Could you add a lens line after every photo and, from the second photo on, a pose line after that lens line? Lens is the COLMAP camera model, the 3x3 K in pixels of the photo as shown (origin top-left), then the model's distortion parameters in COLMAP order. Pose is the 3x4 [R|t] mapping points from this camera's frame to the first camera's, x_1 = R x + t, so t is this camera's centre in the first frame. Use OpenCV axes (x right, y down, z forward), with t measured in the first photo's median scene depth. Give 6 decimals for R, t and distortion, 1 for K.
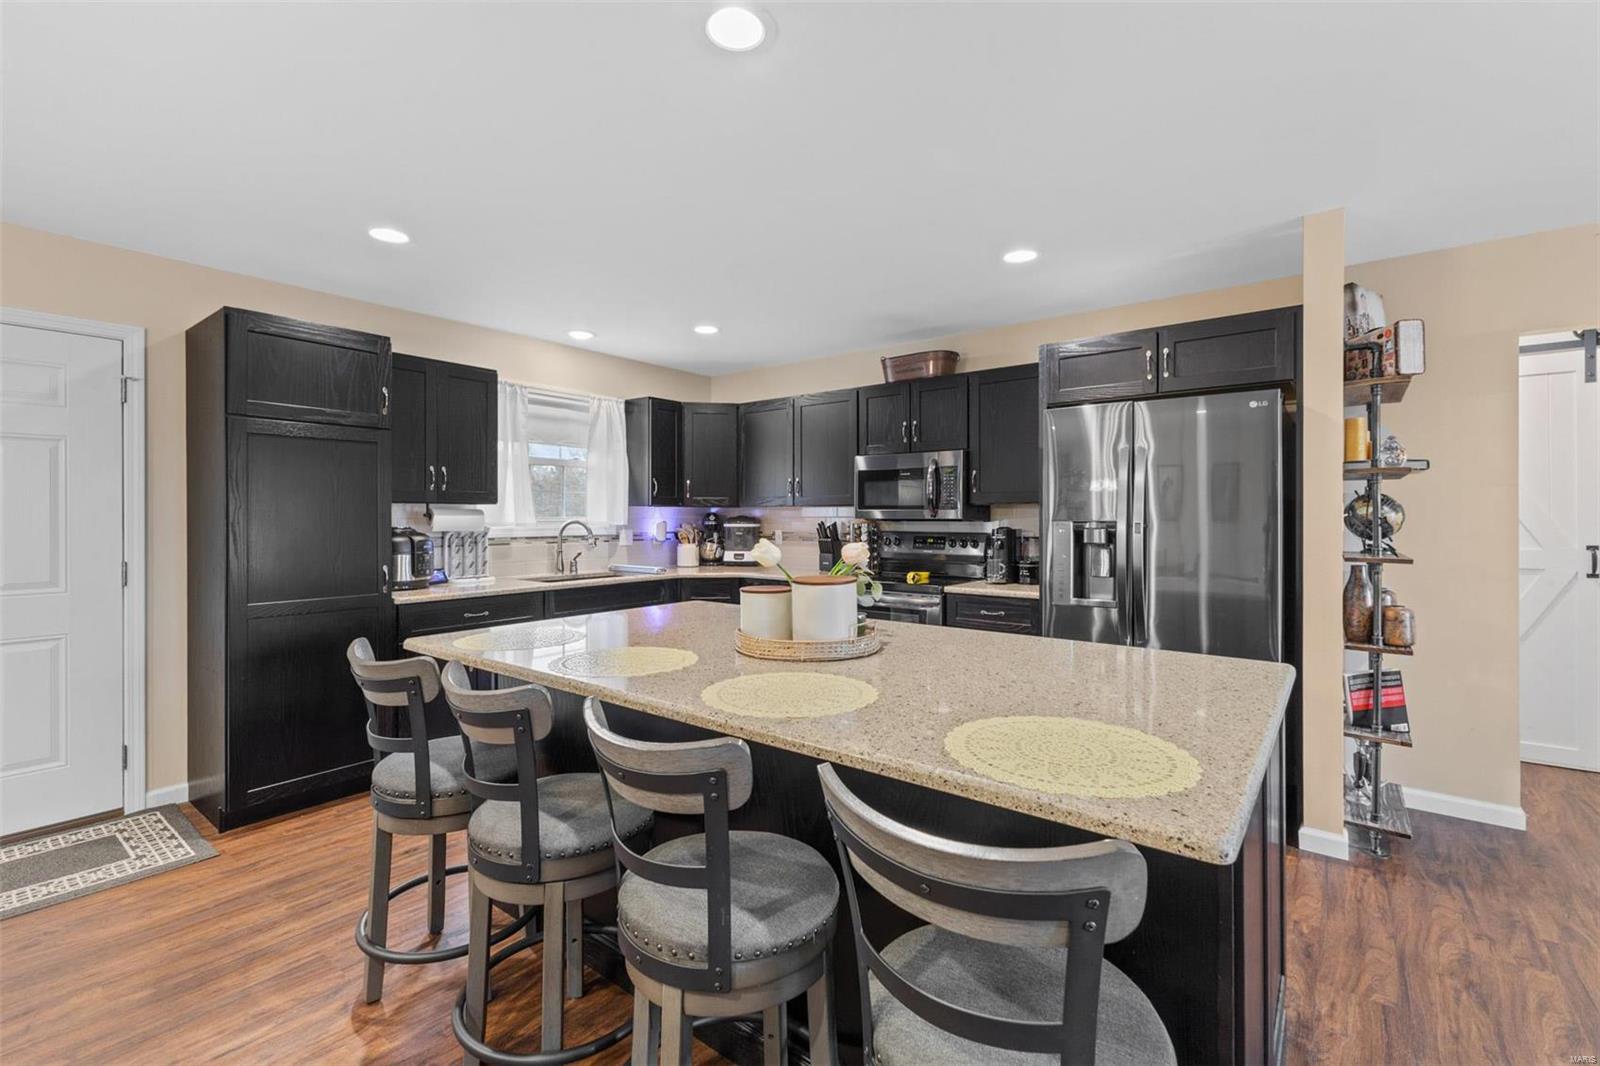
lens RADIAL K [[695.1, 0, 800.6], [0, 695.1, 516.0], [0, 0, 1]] dist [0.004319, -0.000617]
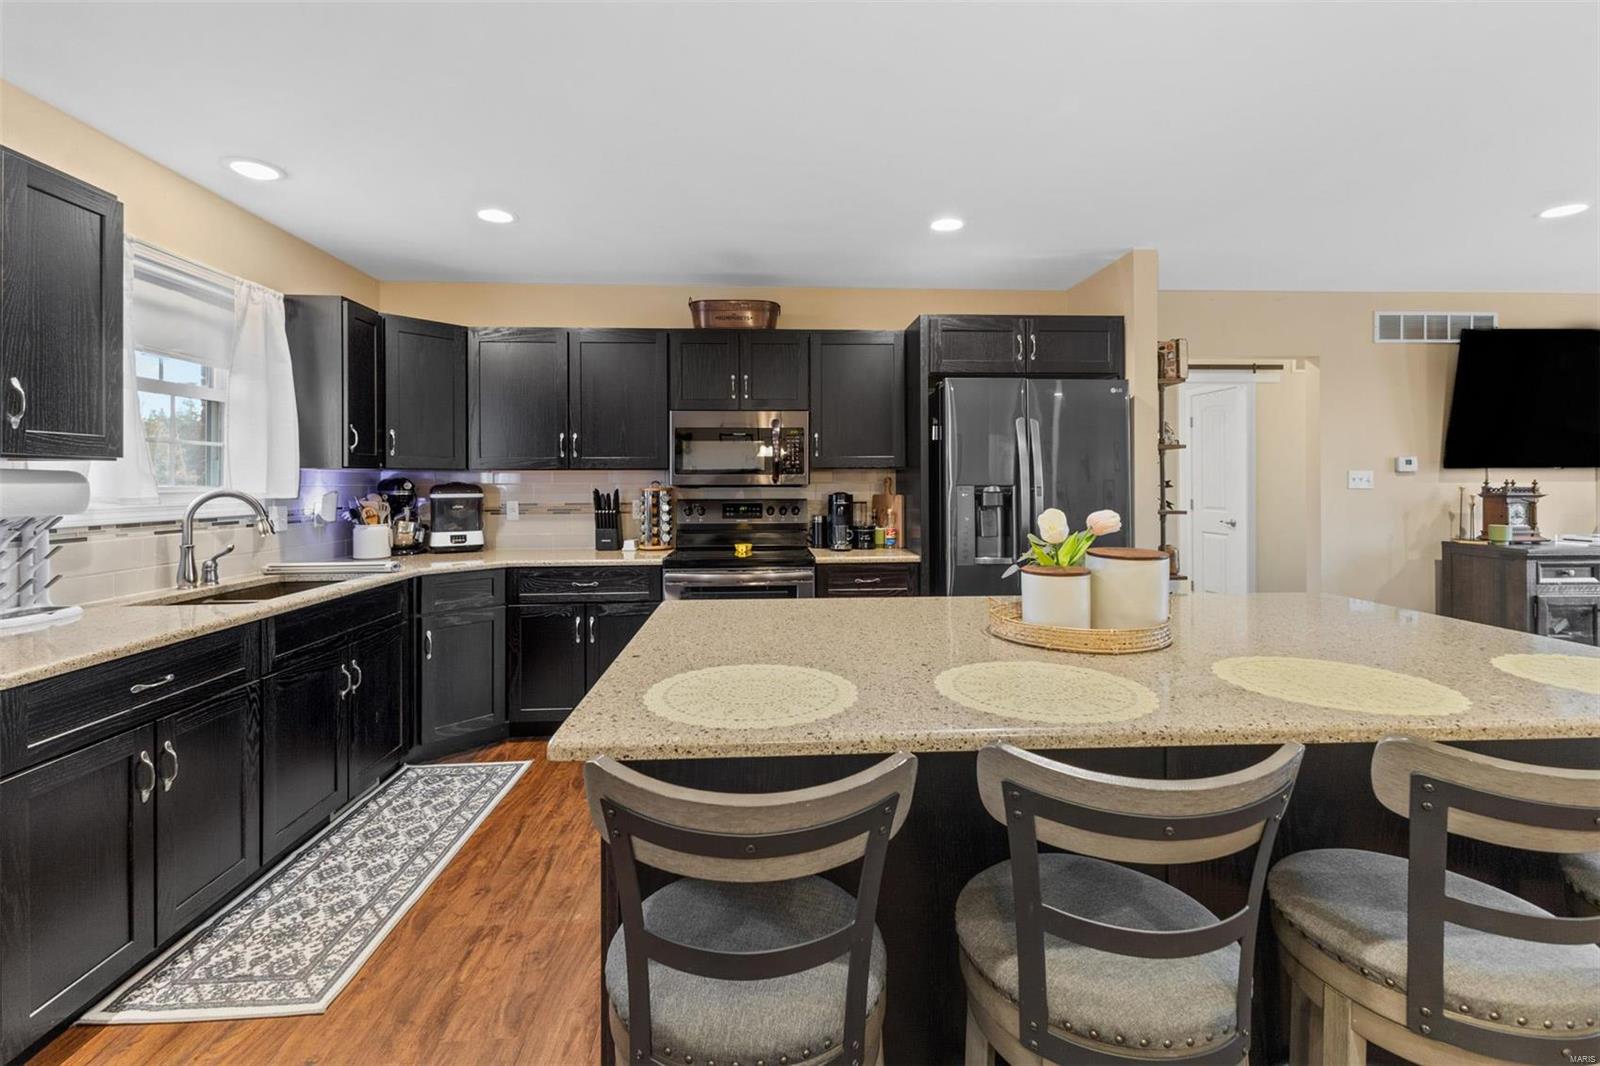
lens RADIAL K [[706.9, 0, 802.2], [0, 706.9, 486.3], [0, 0, 1]] dist [0.000147, -0.000231]
pose [[0.746460, -0.007889, 0.665383, -0.430160], [0.004420, 0.999966, 0.006898, 0.000098], [-0.665415, -0.002208, 0.746470, 0.301444]]
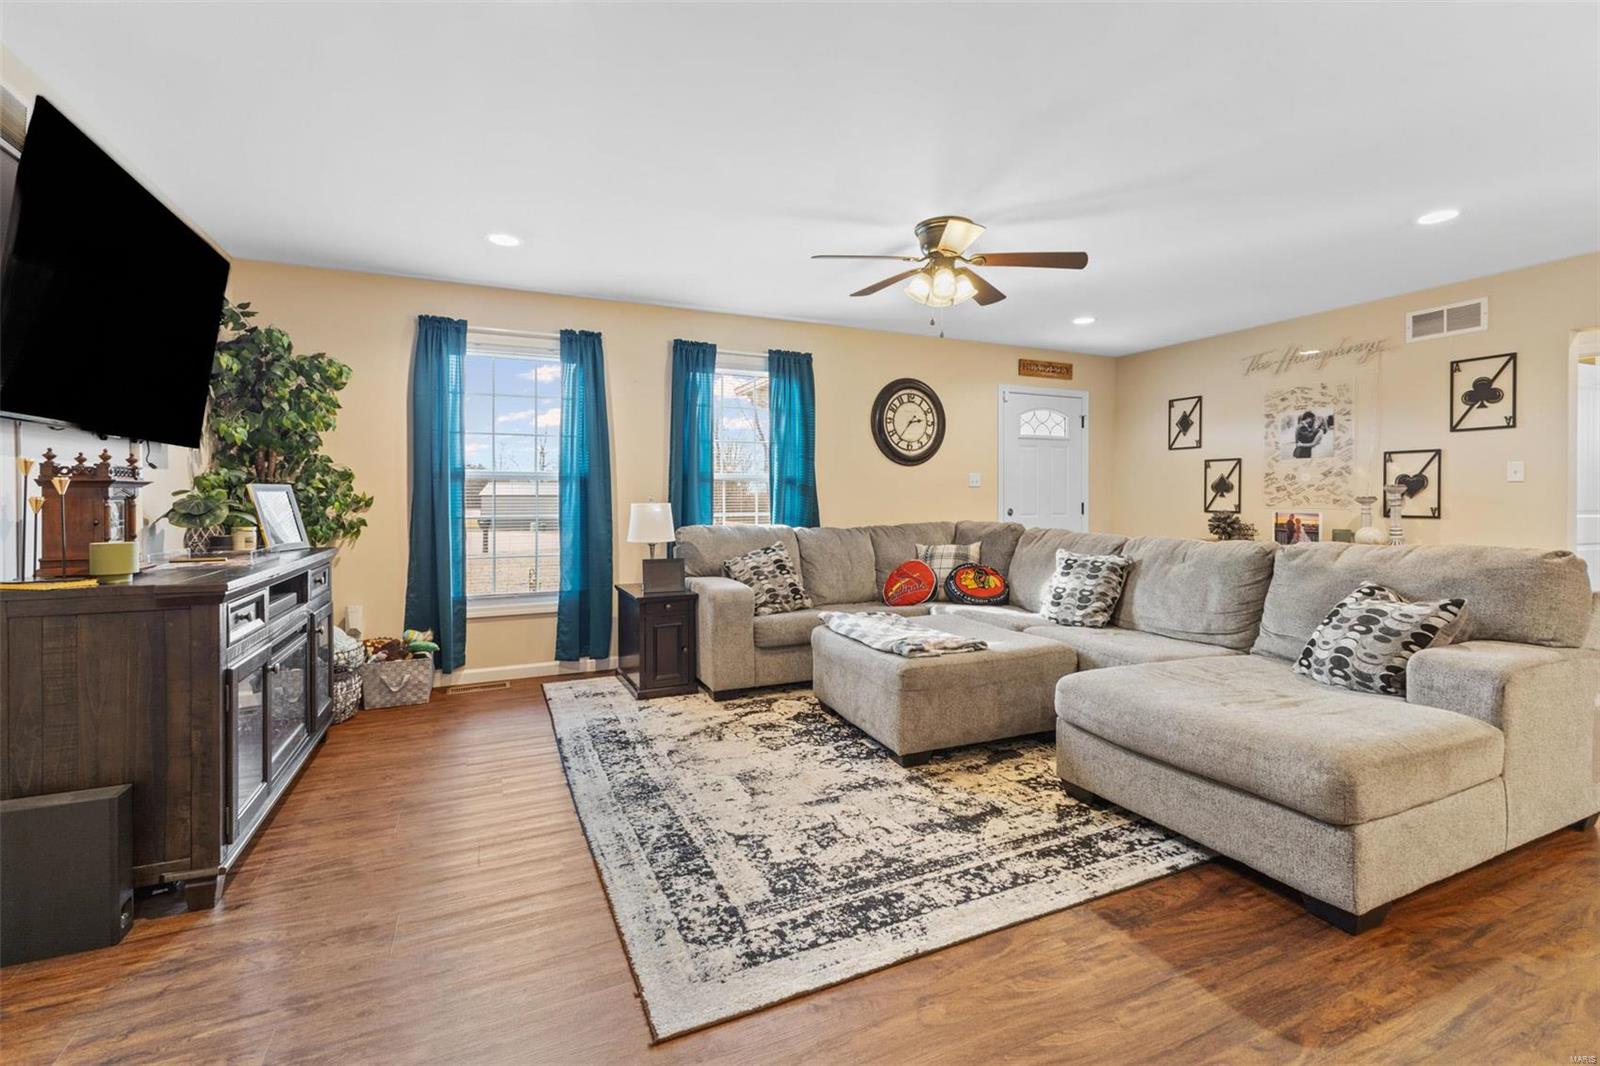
lens RADIAL K [[701.2, 0, 799.6], [0, 701.2, 500.6], [0, 0, 1]] dist [0.002967, 0.000076]
pose [[-0.886167, -0.002521, 0.463359, 0.380326], [0.000580, 0.999978, 0.006550, 0.036863], [-0.463366, 0.006074, -0.886146, 0.617798]]
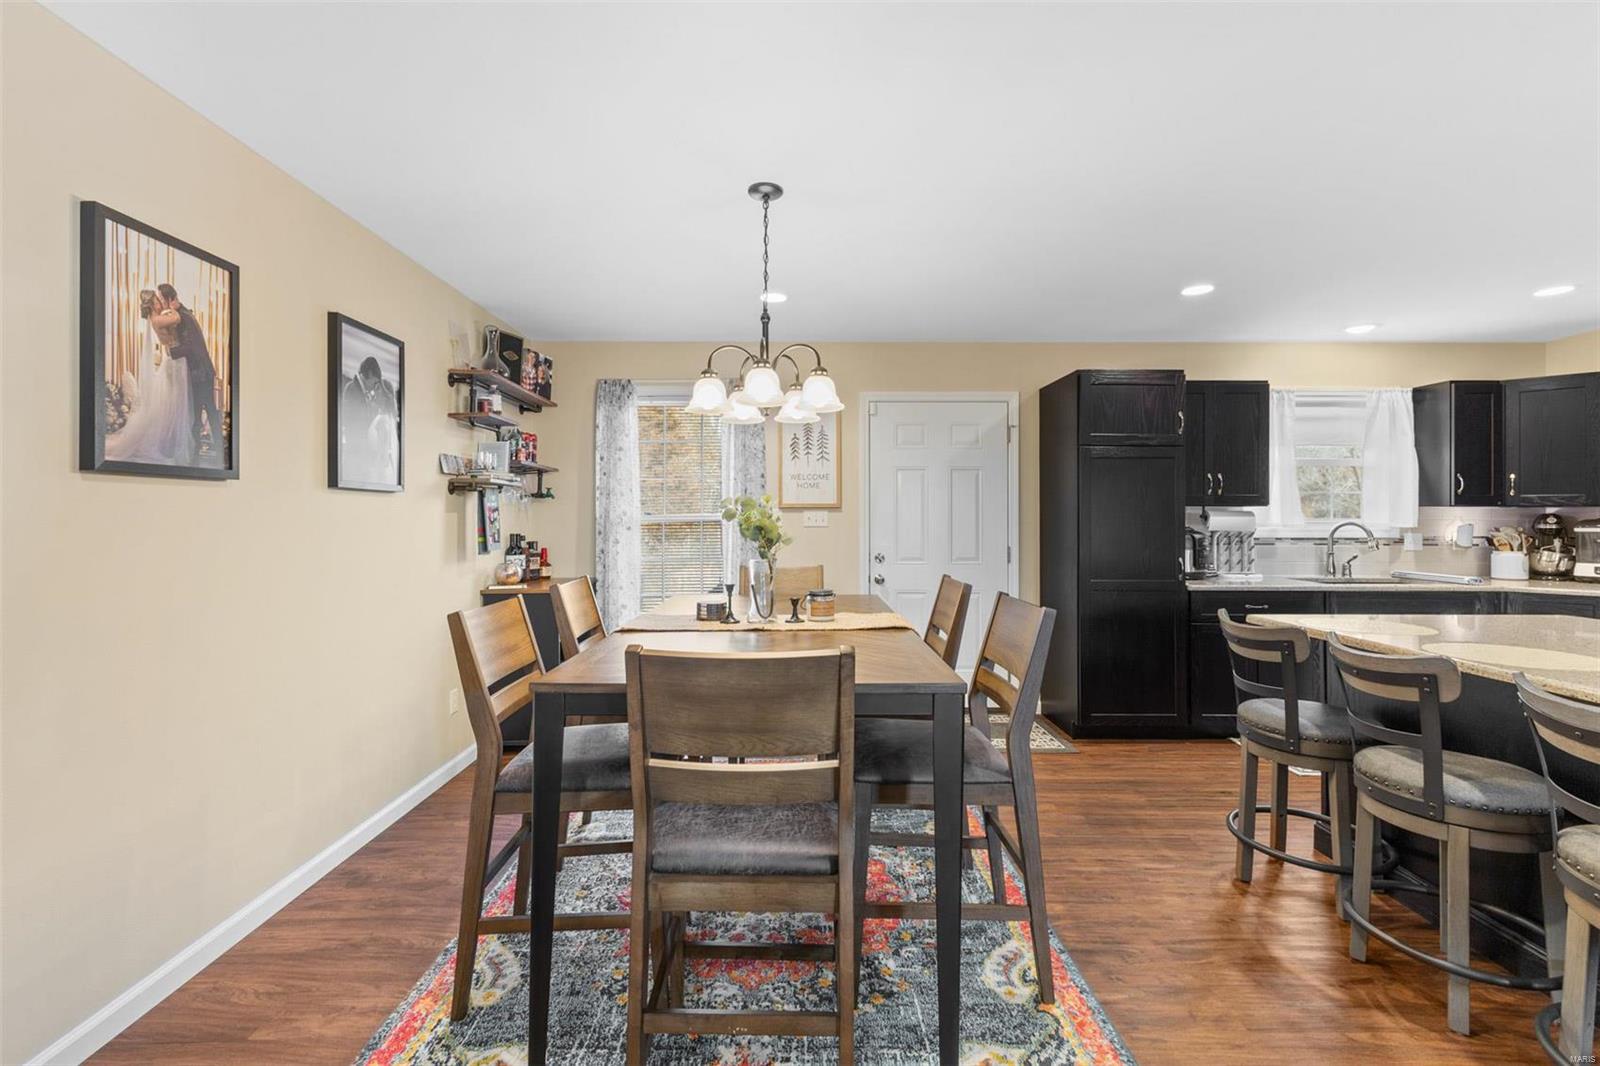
lens RADIAL K [[695.1, 0, 800.6], [0, 695.1, 516.0], [0, 0, 1]] dist [0.004319, -0.000617]
pose [[0.616697, 0.000555, -0.787200, -0.041338], [-0.001677, 0.999998, -0.000608, -0.000078], [0.787199, 0.001695, 0.616697, -0.233131]]
